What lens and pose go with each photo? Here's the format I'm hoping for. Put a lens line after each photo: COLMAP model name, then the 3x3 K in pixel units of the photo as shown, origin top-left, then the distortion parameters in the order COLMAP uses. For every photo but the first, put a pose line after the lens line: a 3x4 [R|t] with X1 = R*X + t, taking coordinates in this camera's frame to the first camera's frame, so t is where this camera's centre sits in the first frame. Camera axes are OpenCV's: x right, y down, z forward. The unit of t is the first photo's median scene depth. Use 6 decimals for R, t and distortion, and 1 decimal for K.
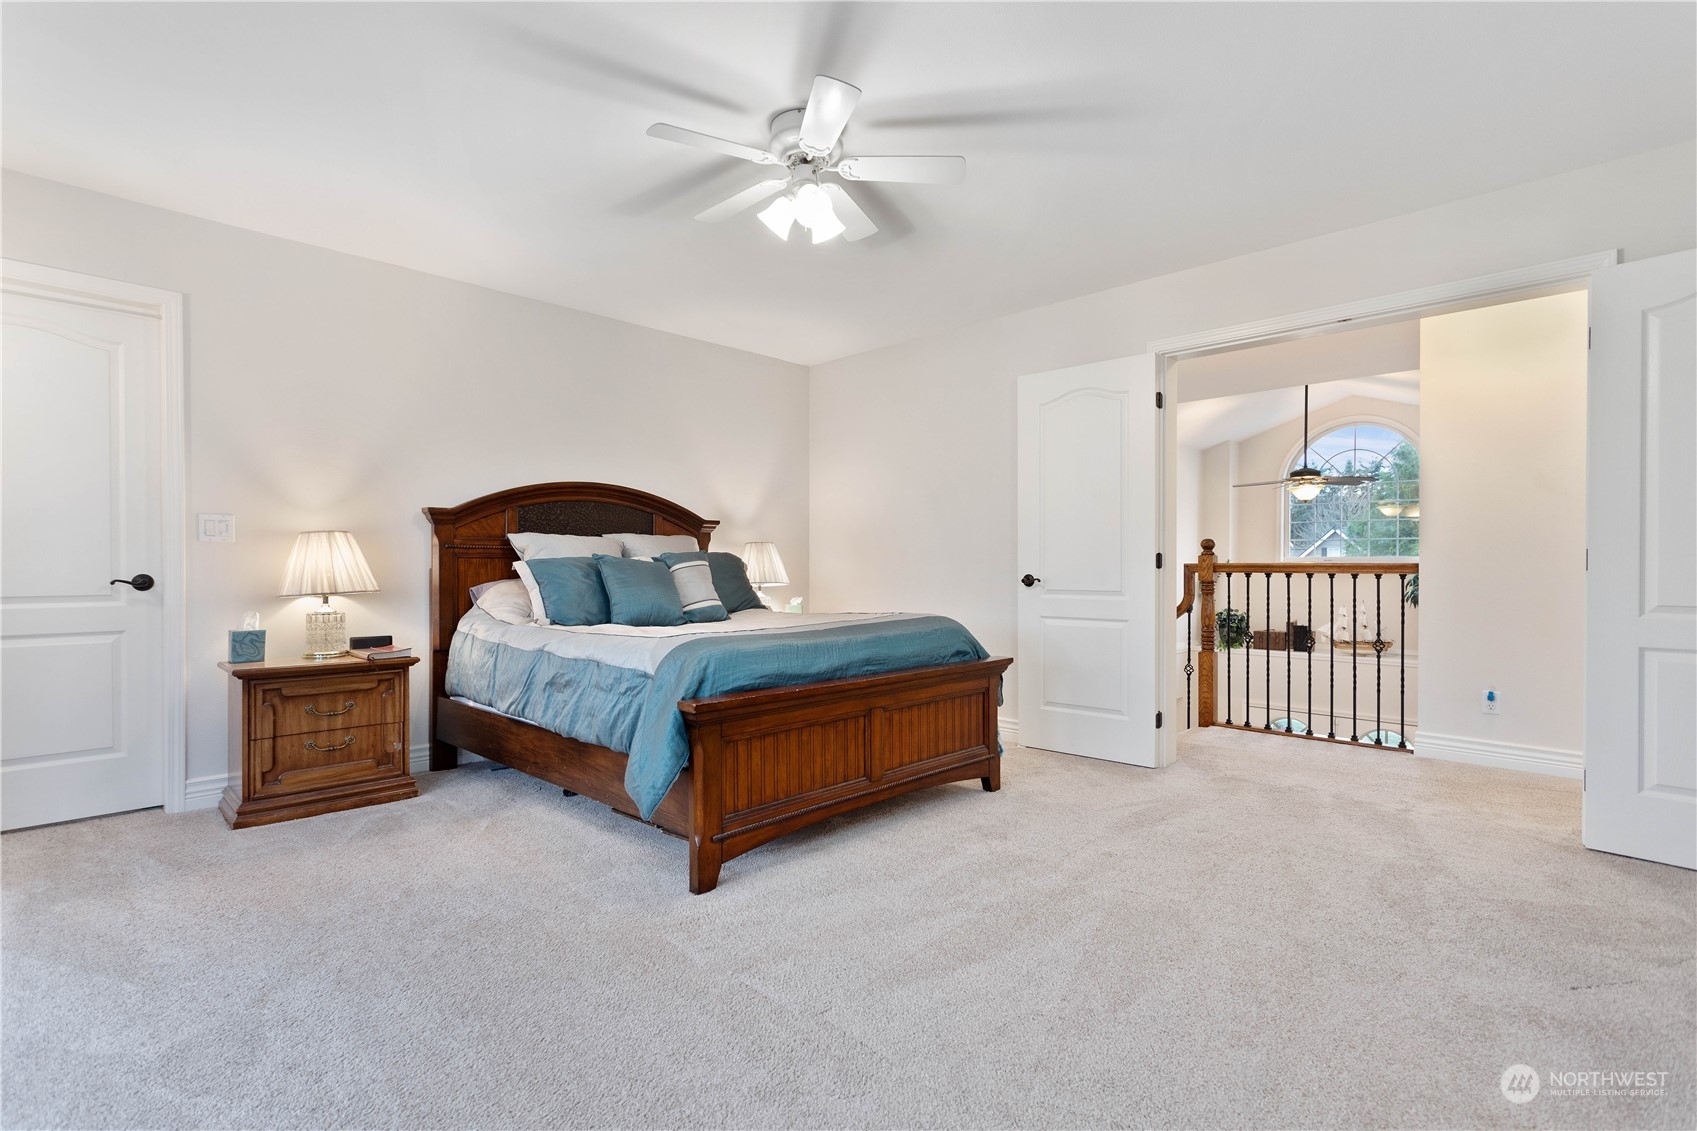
lens RADIAL K [[806.4, 0, 847.2], [0, 806.4, 572.3], [0, 0, 1]] dist [0.000576, 0.001388]
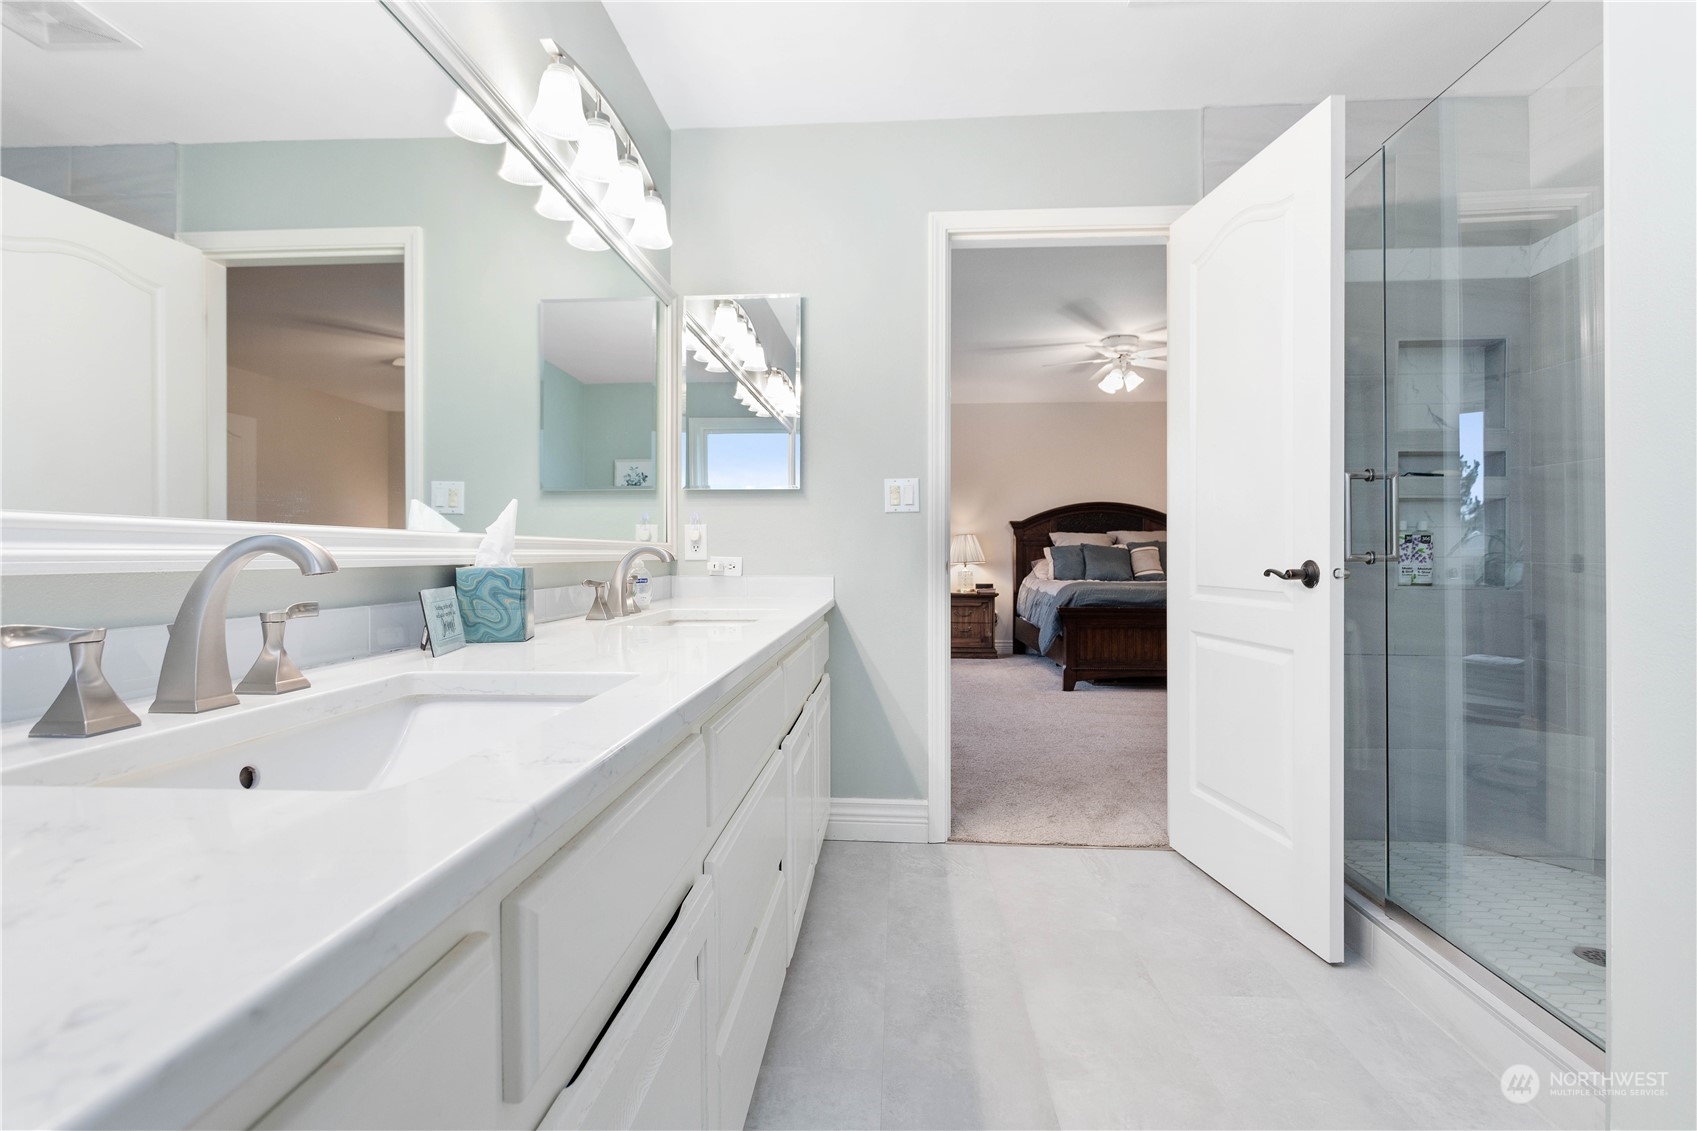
lens RADIAL K [[806.4, 0, 847.2], [0, 806.4, 572.3], [0, 0, 1]] dist [0.000576, 0.001388]
pose [[0.654054, 0.016535, -0.756267, 0.783722], [-0.008262, 0.999858, 0.014715, 0.022507], [0.756403, -0.003377, 0.654097, -0.662628]]
